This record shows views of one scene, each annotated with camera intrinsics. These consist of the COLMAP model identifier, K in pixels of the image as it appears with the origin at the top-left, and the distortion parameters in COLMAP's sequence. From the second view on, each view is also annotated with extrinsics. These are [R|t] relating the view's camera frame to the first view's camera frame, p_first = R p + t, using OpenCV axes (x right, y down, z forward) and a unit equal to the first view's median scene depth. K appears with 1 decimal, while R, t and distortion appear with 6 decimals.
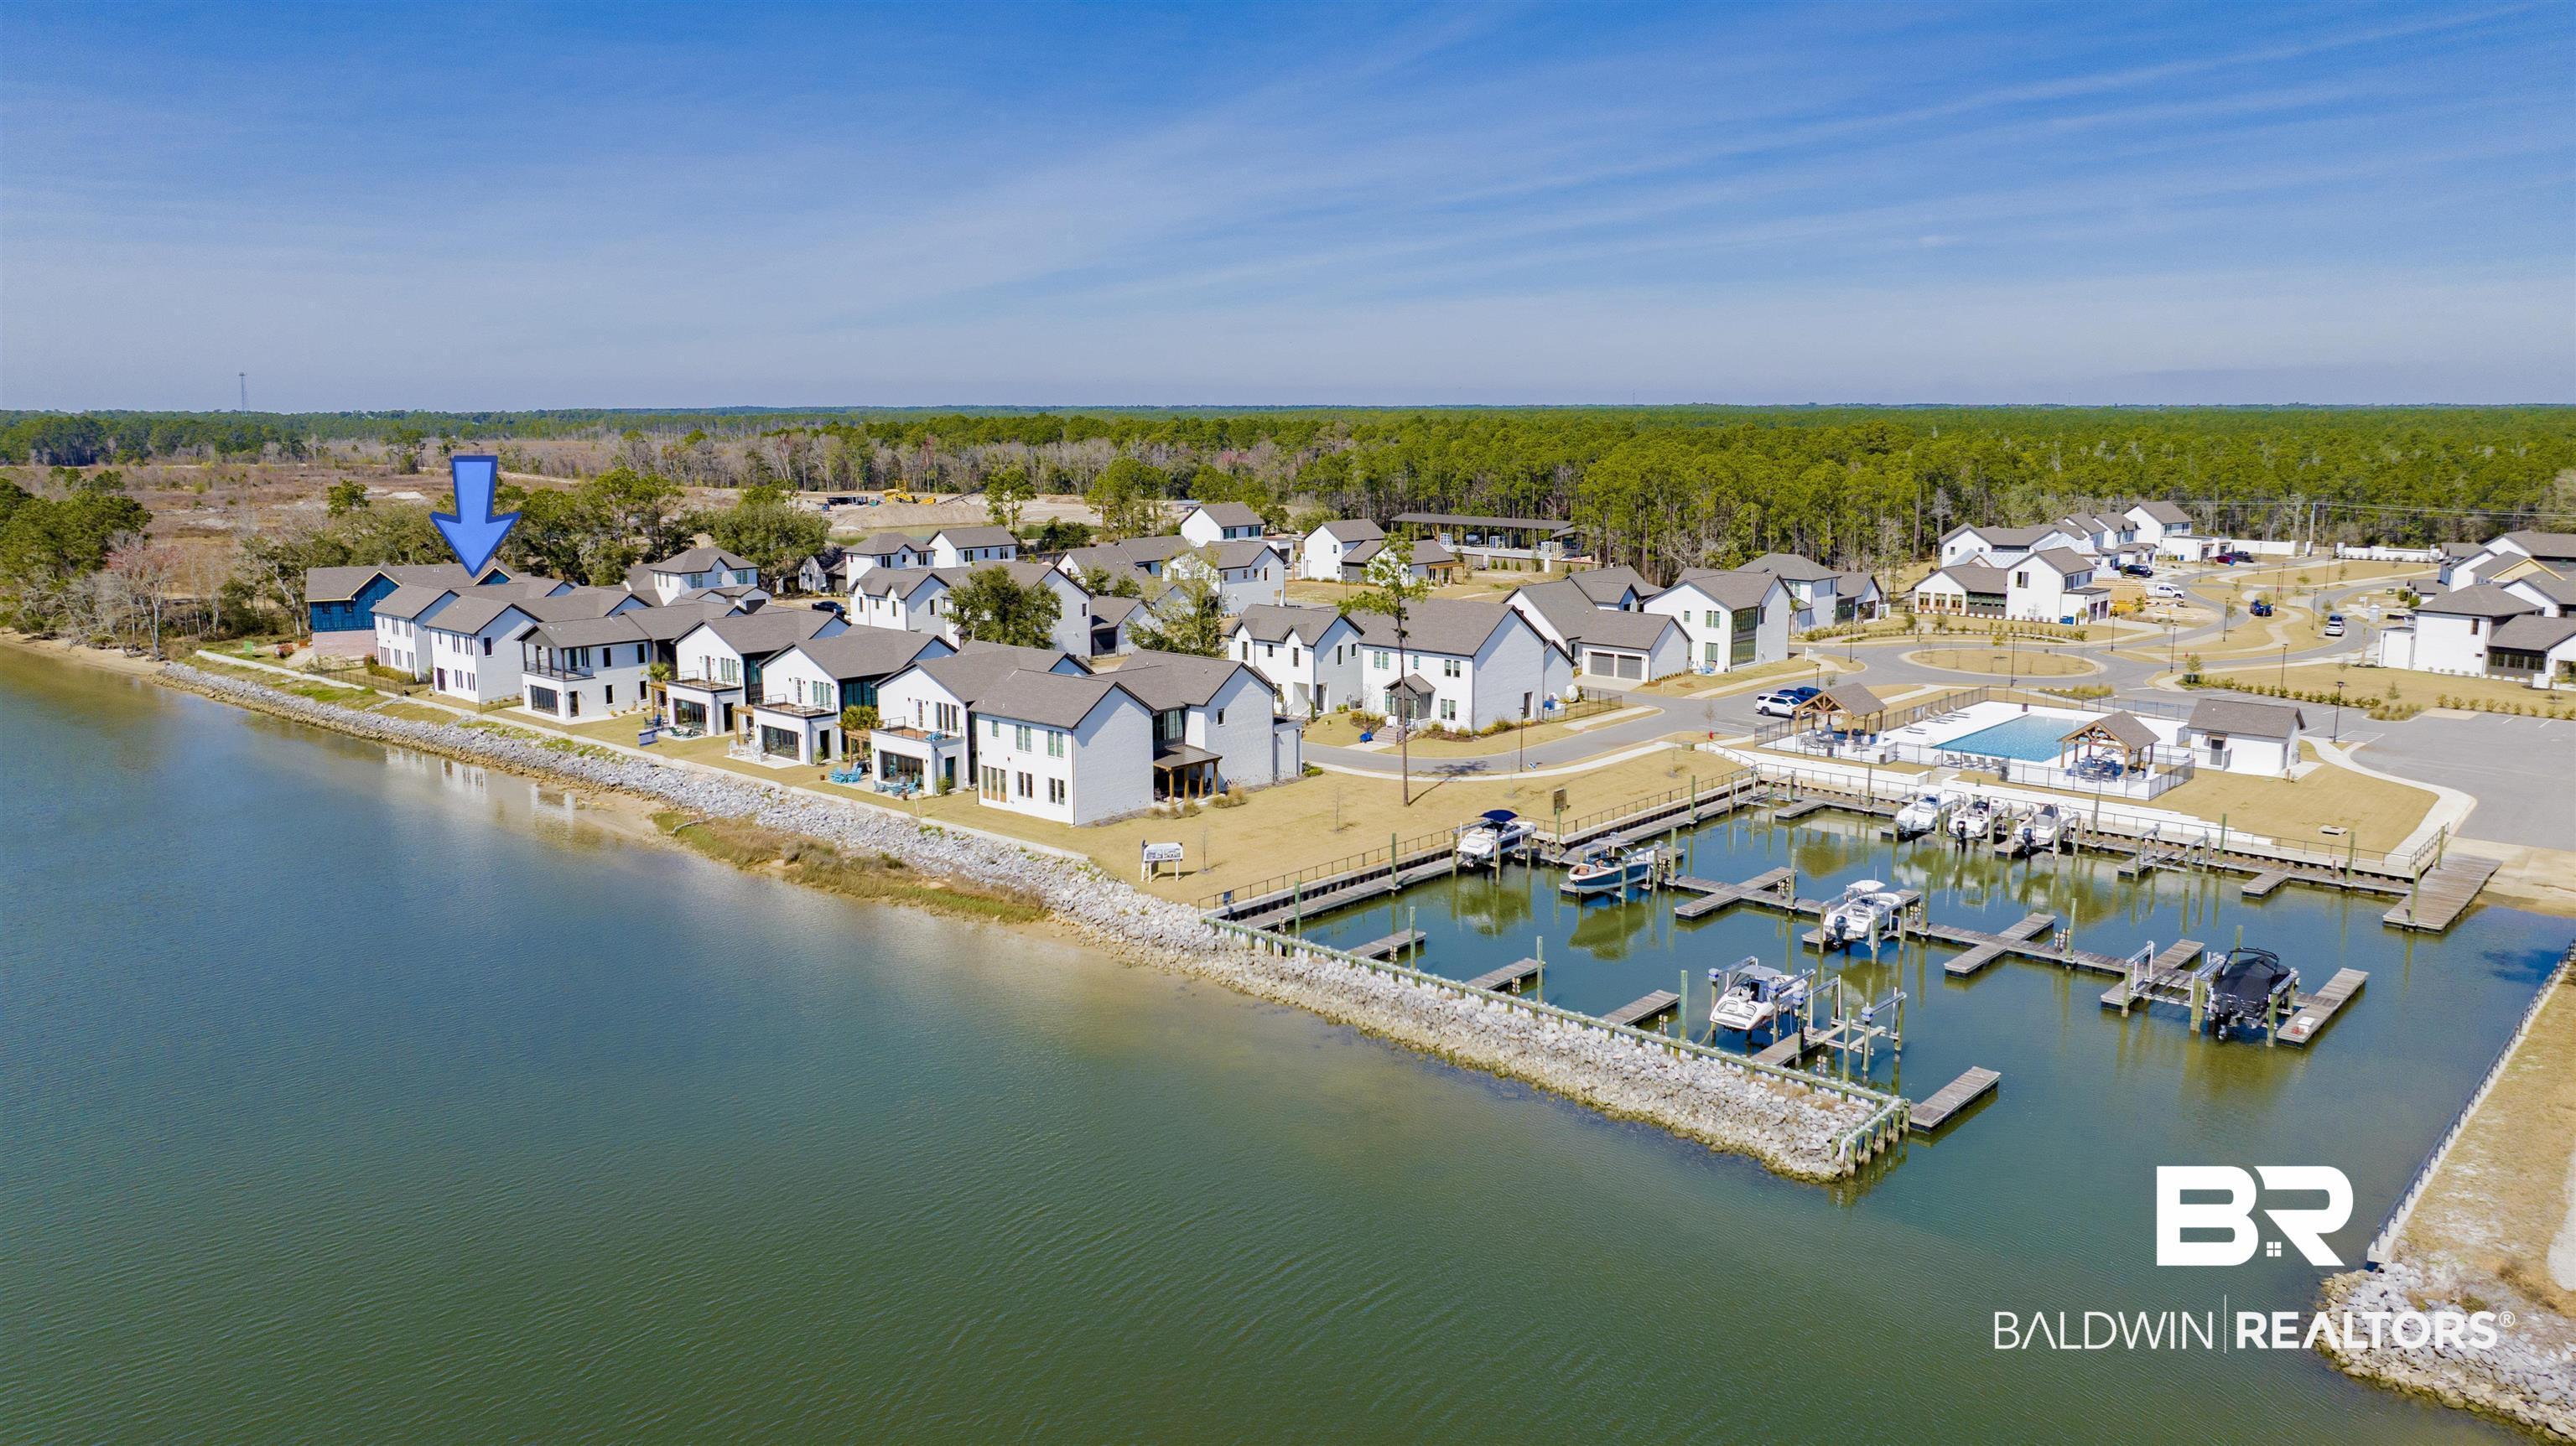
lens RADIAL K [[1832.7, 0, 1288.0], [0, 1832.7, 723.0], [0, 0, 1]] dist [-0.000442, -0.000536]
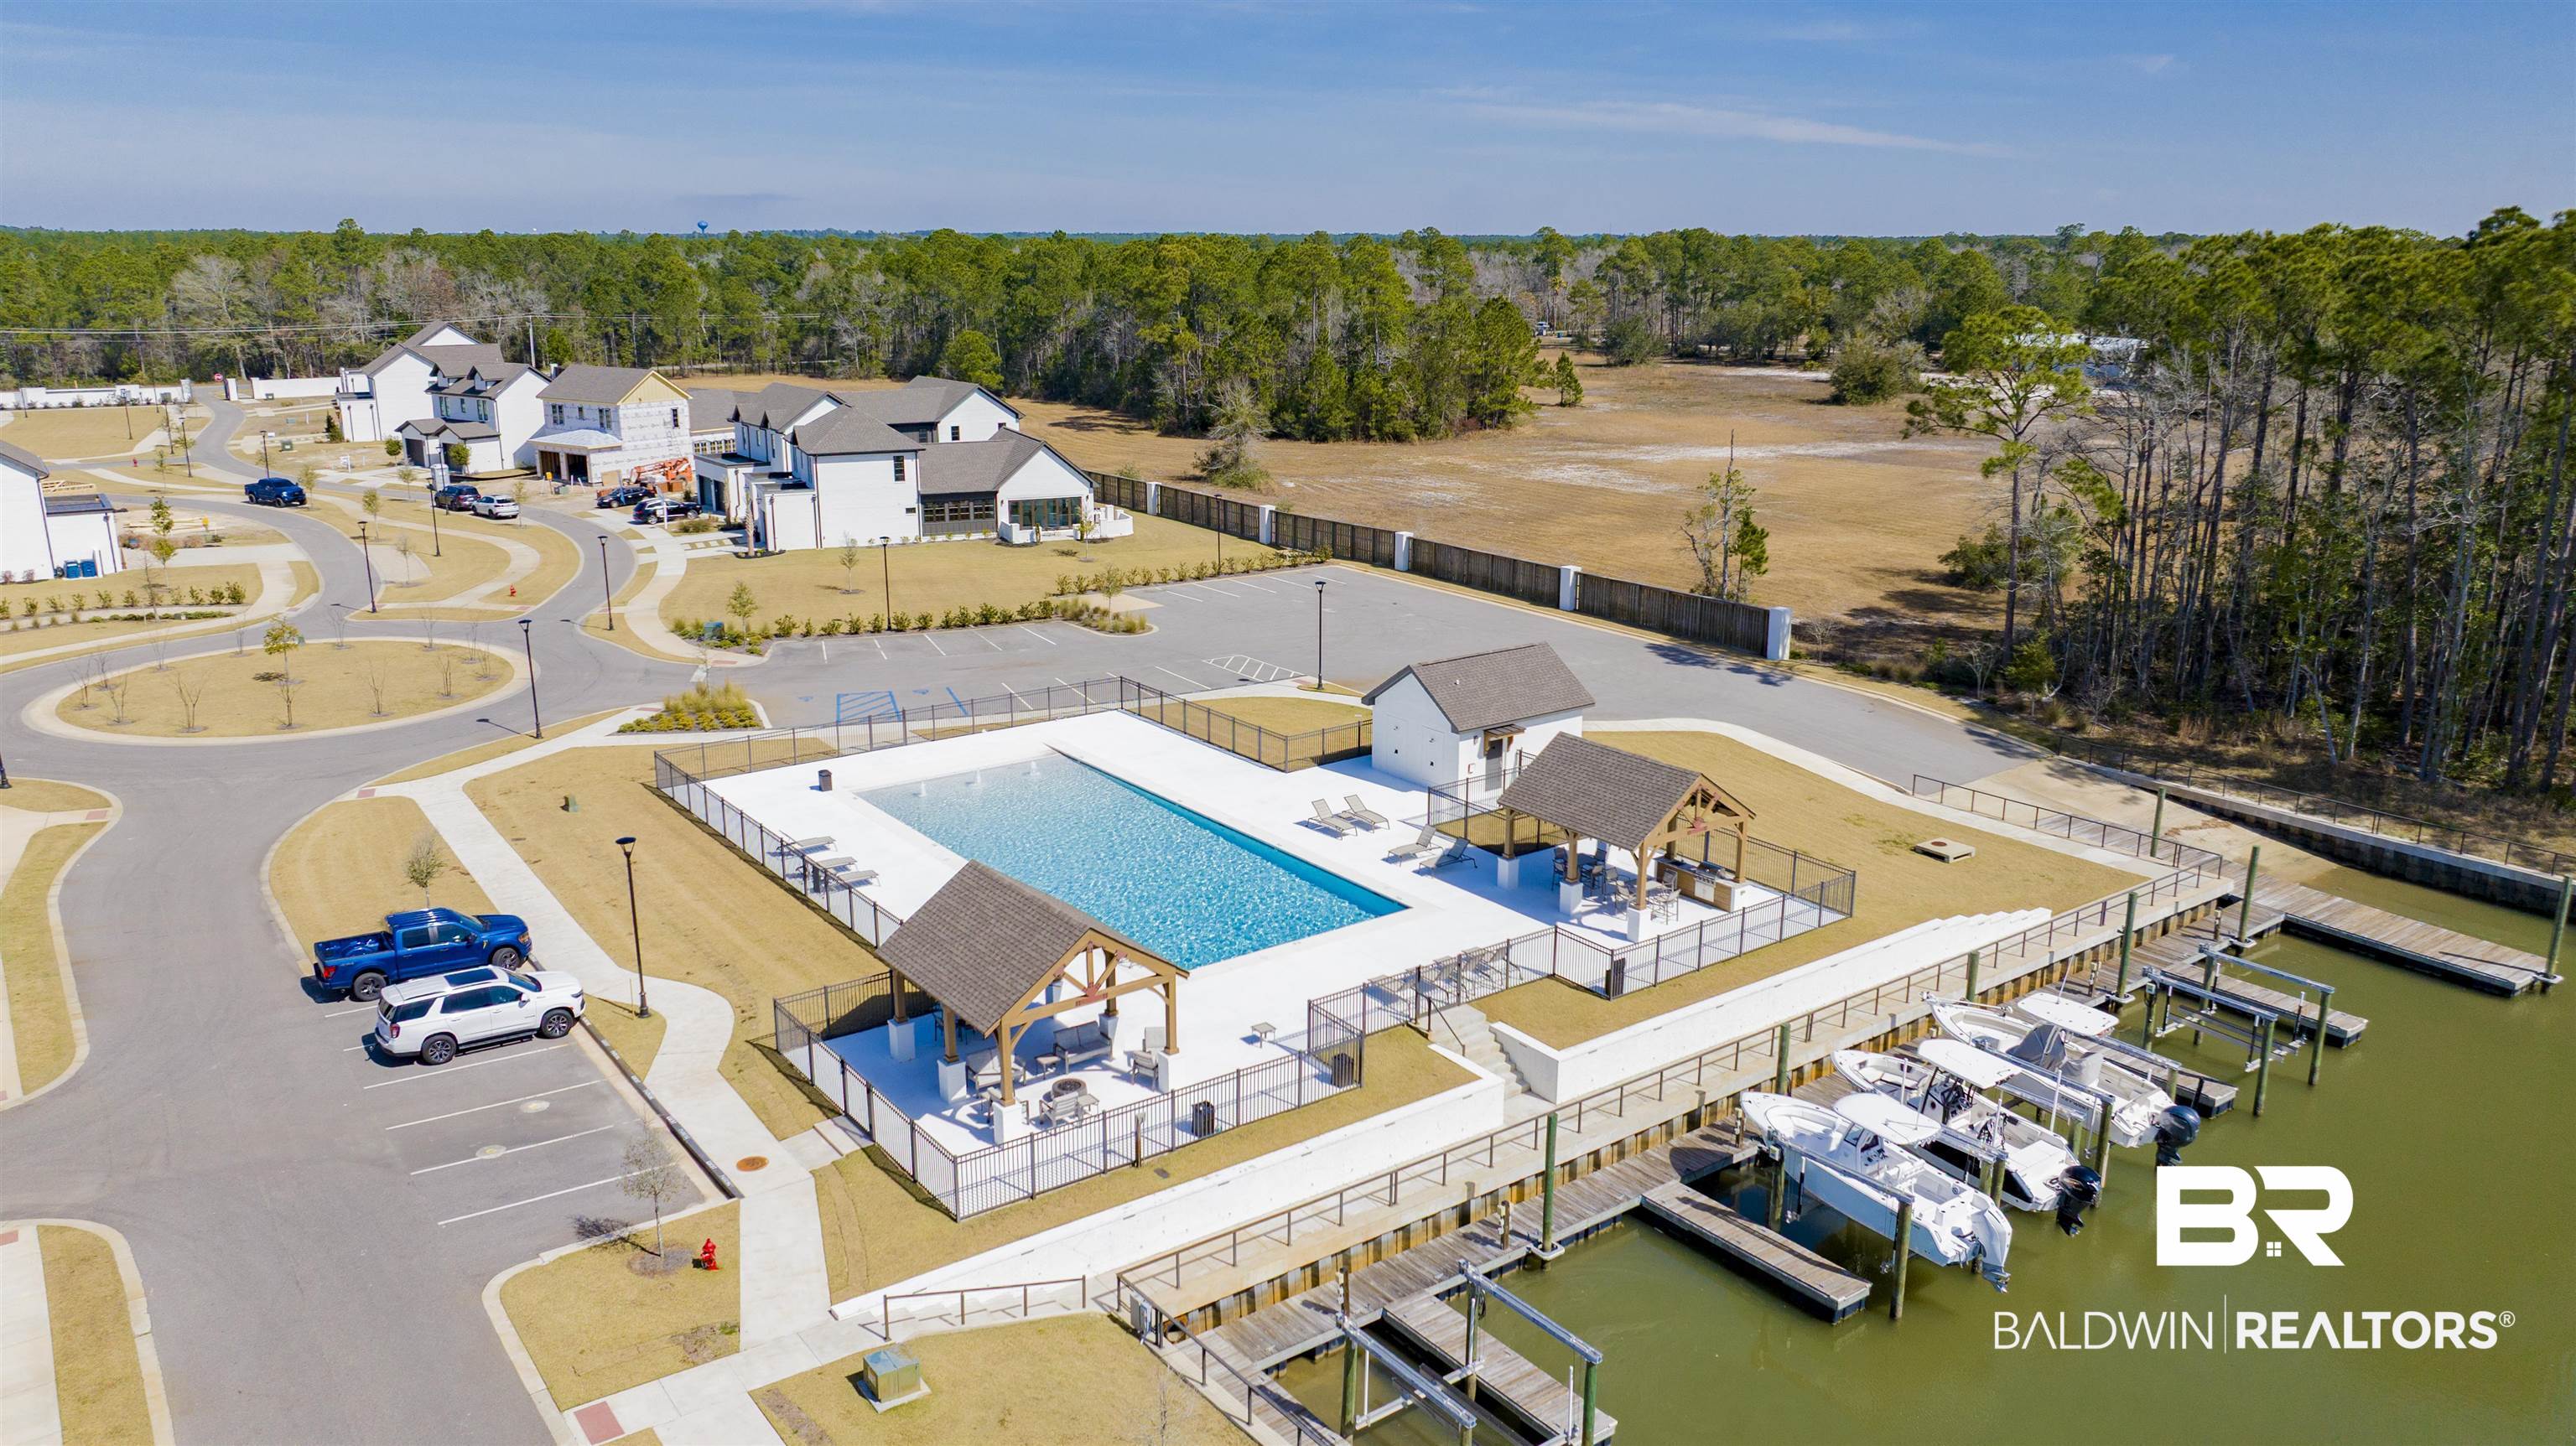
lens RADIAL K [[1832.7, 0, 1288.0], [0, 1832.7, 723.0], [0, 0, 1]] dist [-0.000442, -0.000536]
pose [[0.214925, -0.247128, 0.944847, 0.036508], [0.169656, 0.962194, 0.213073, -0.081344], [-0.961782, 0.114504, 0.248726, 0.716437]]
